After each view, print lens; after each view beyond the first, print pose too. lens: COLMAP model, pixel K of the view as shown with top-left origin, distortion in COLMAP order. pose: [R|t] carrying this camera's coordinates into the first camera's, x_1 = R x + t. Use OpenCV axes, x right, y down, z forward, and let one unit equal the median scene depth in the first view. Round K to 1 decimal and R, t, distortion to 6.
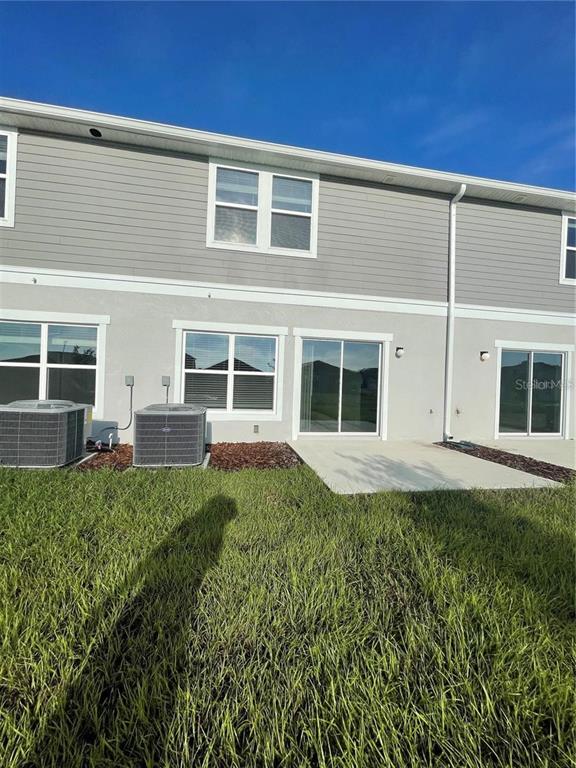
lens RADIAL K [[314.9, 0, 288.6], [0, 314.9, 382.7], [0, 0, 1]] dist [0.004081, 0.000321]
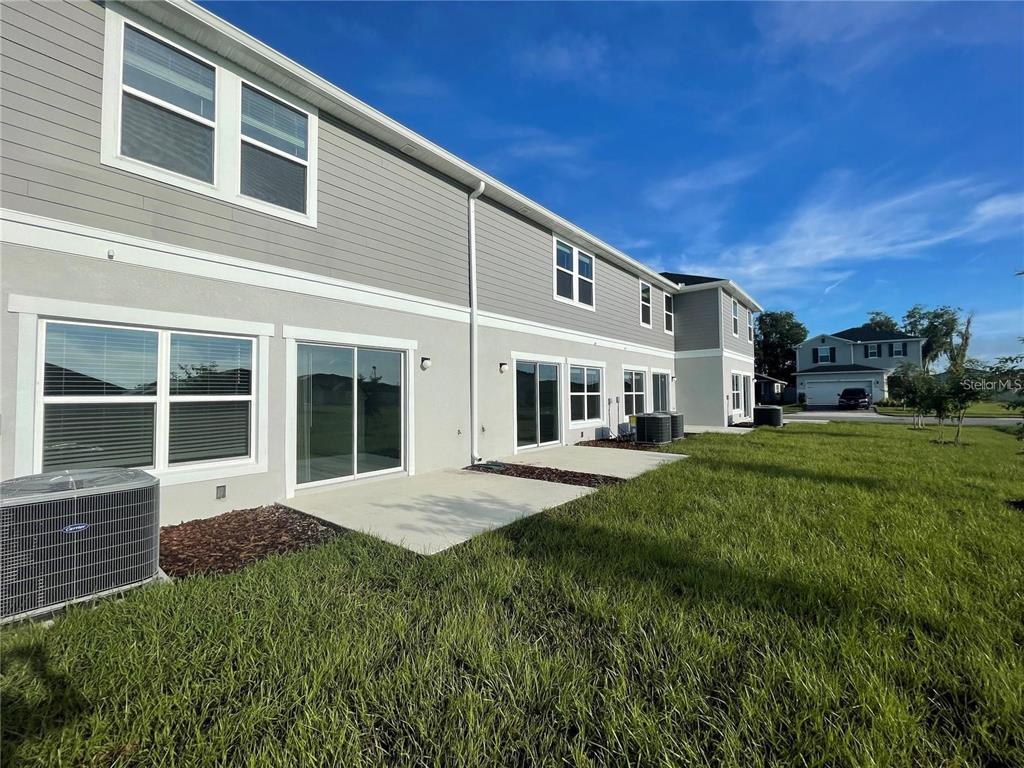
lens RADIAL K [[419.9, 0, 513.0], [0, 419.9, 381.4], [0, 0, 1]] dist [0.004081, 0.000321]
pose [[0.761046, -0.020693, 0.648367, -0.189045], [0.037204, 0.999238, -0.011779, -0.030553], [-0.647630, 0.033086, 0.761237, 0.029893]]
